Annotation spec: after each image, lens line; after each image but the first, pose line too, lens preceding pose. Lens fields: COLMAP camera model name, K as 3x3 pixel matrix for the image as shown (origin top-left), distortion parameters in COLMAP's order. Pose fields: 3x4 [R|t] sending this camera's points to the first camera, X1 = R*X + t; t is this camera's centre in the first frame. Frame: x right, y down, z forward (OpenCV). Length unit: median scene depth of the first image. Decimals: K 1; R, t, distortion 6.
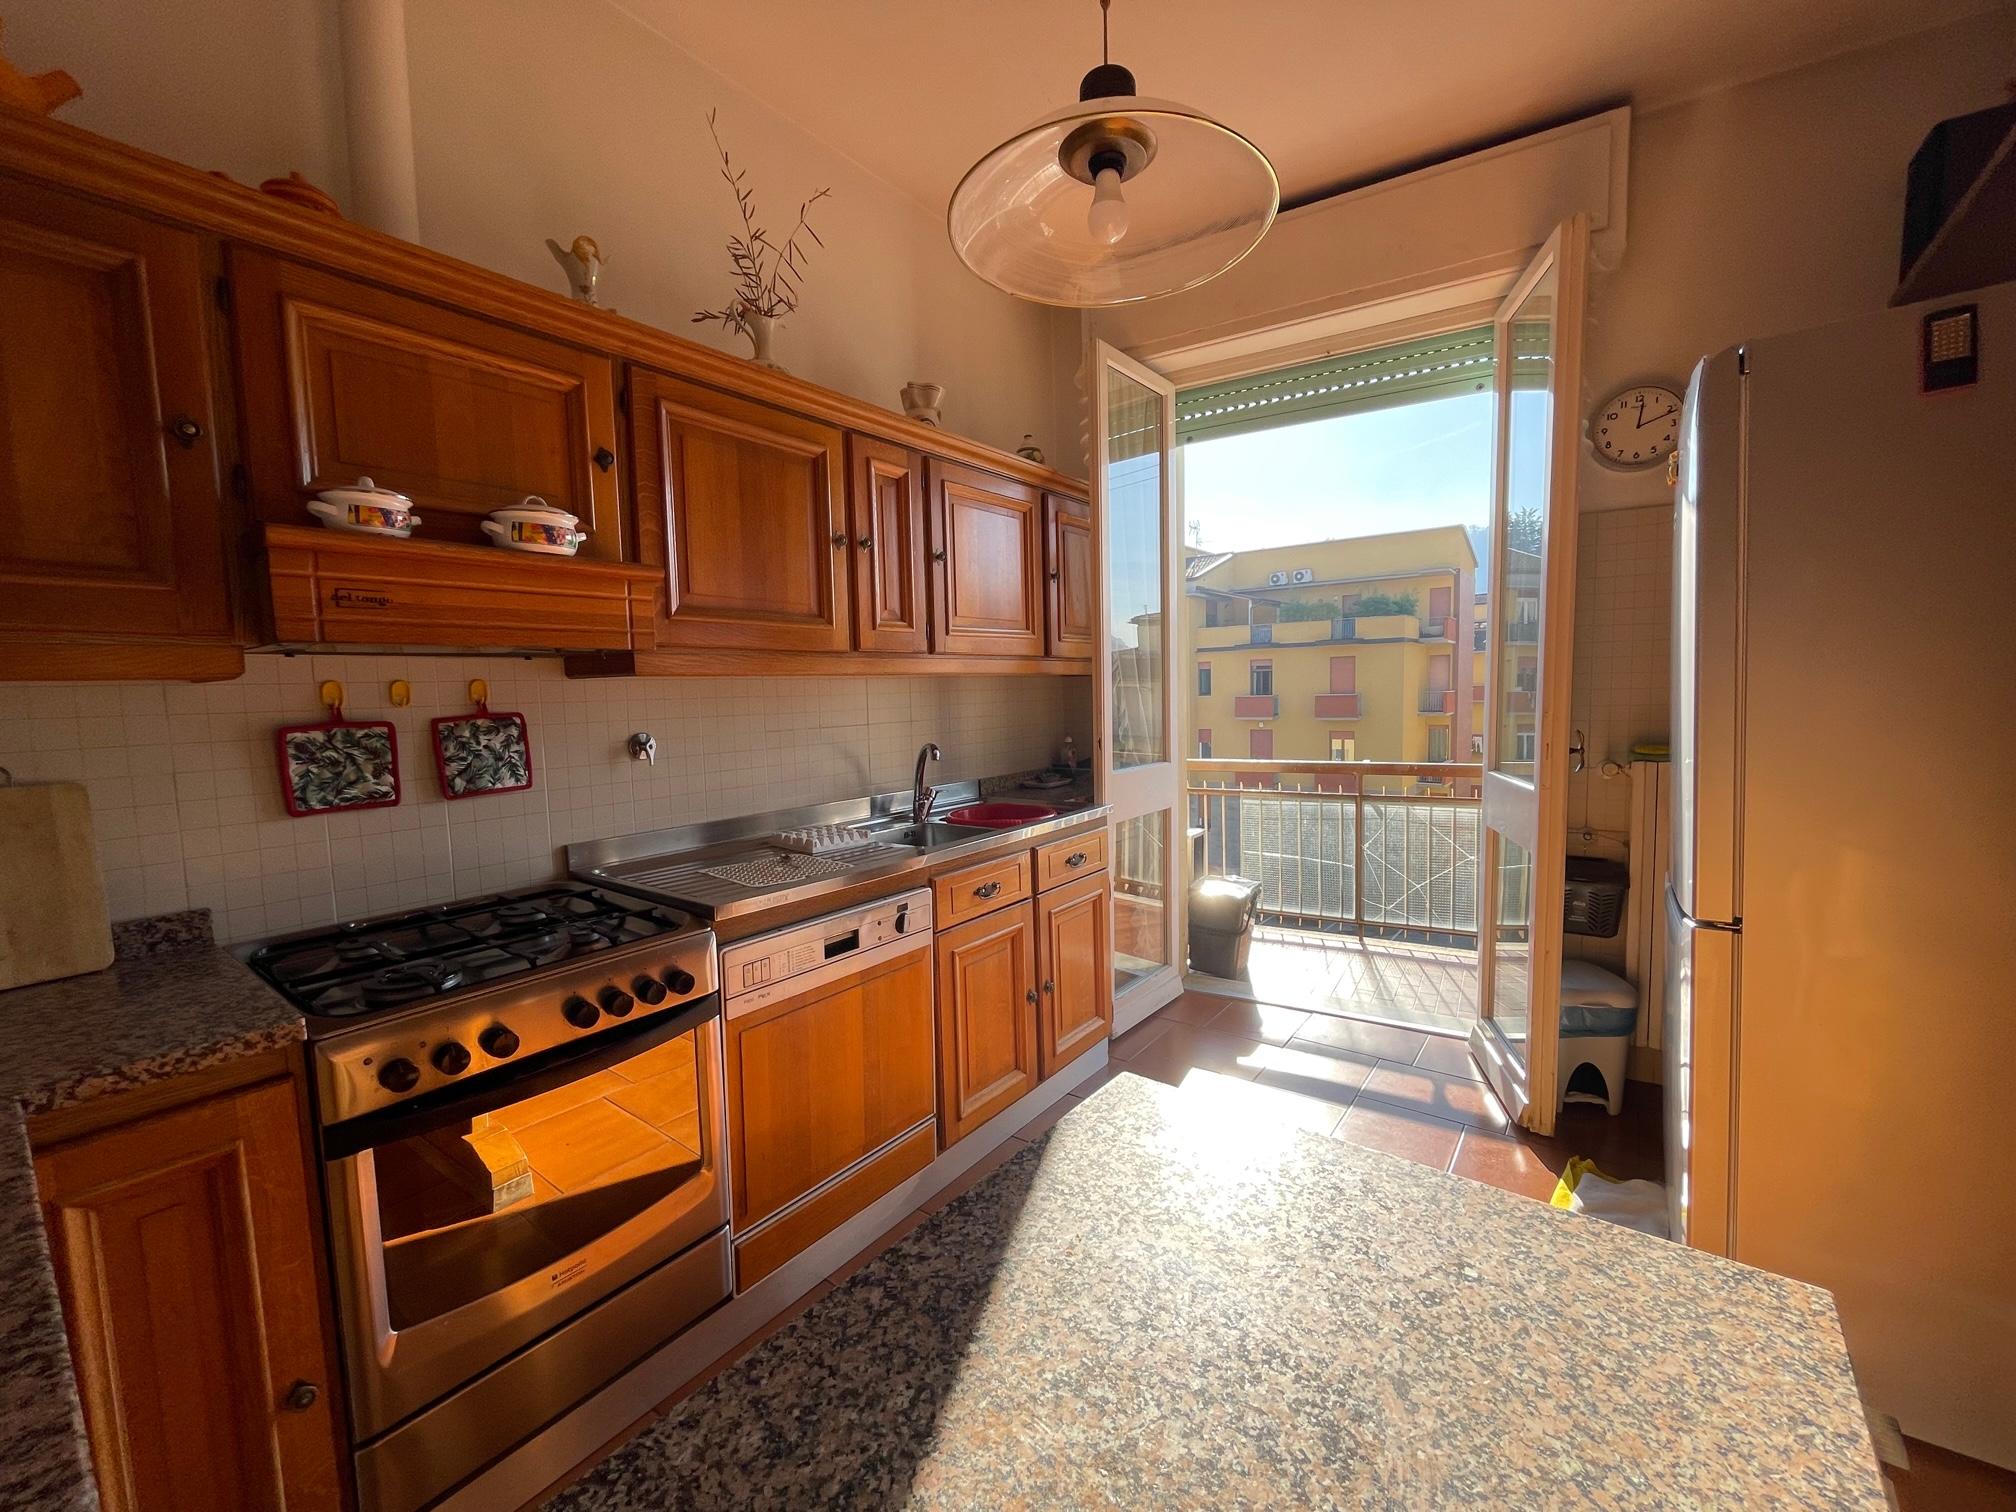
lens RADIAL K [[810.1, 0, 1008.0], [0, 810.1, 756.0], [0, 0, 1]] dist [0.001592, -0.000071]
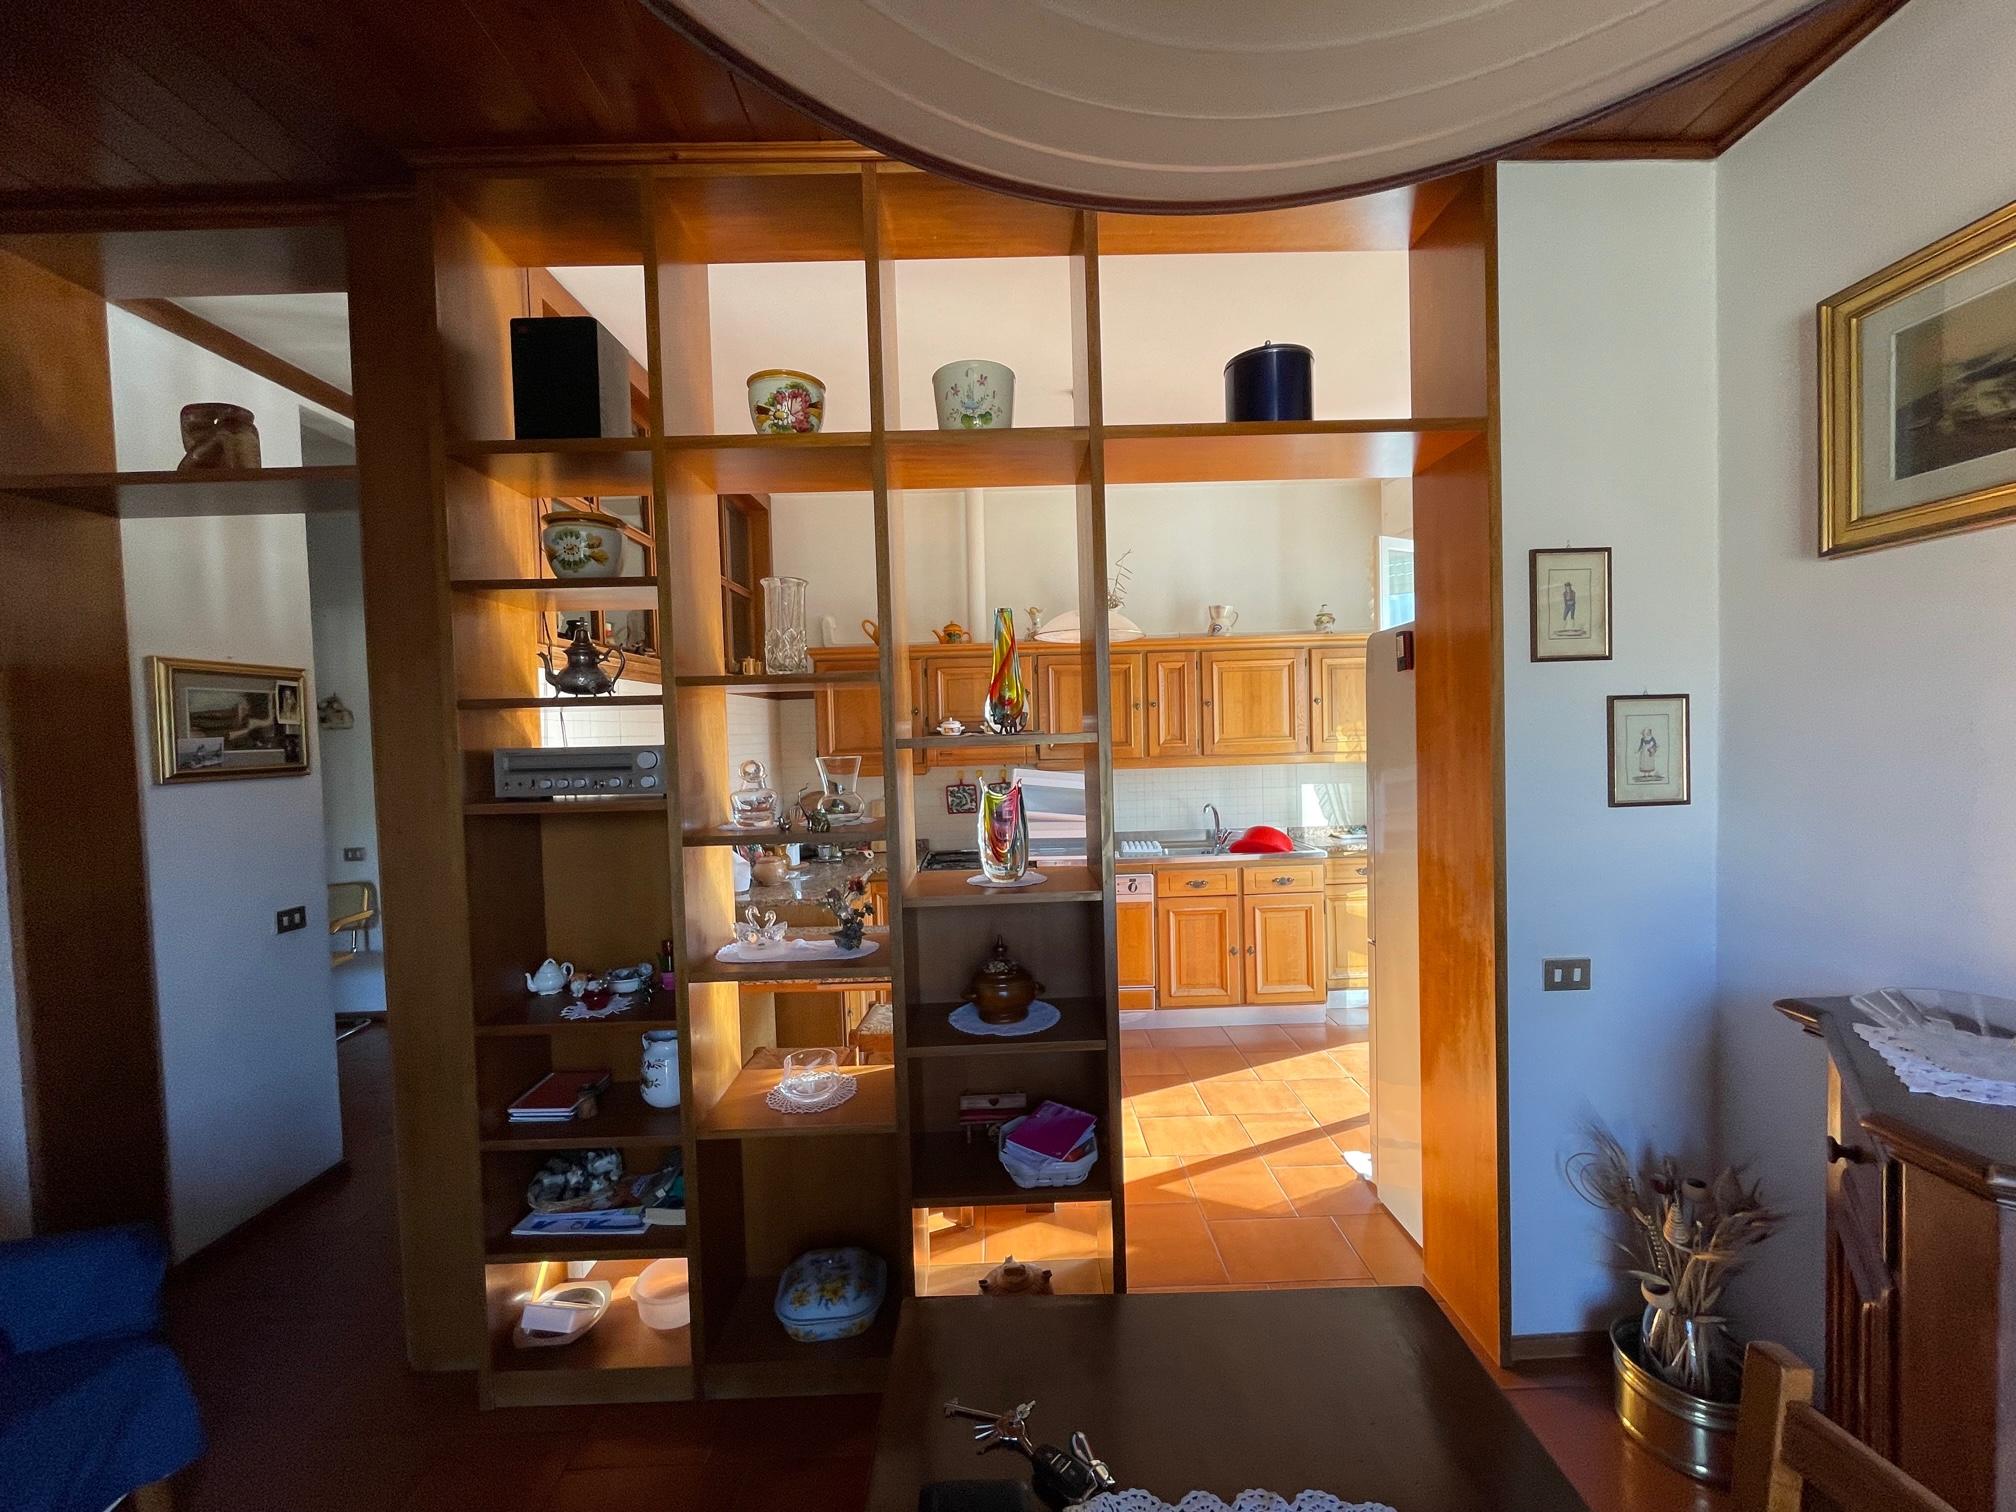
lens RADIAL K [[810.1, 0, 1008.0], [0, 810.1, 756.0], [0, 0, 1]] dist [0.001592, -0.000071]
pose [[0.617846, 0.030007, -0.785726, 1.238591], [-0.051077, 0.998693, -0.002024, -0.111900], [0.784638, 0.041383, 0.618571, -0.561221]]
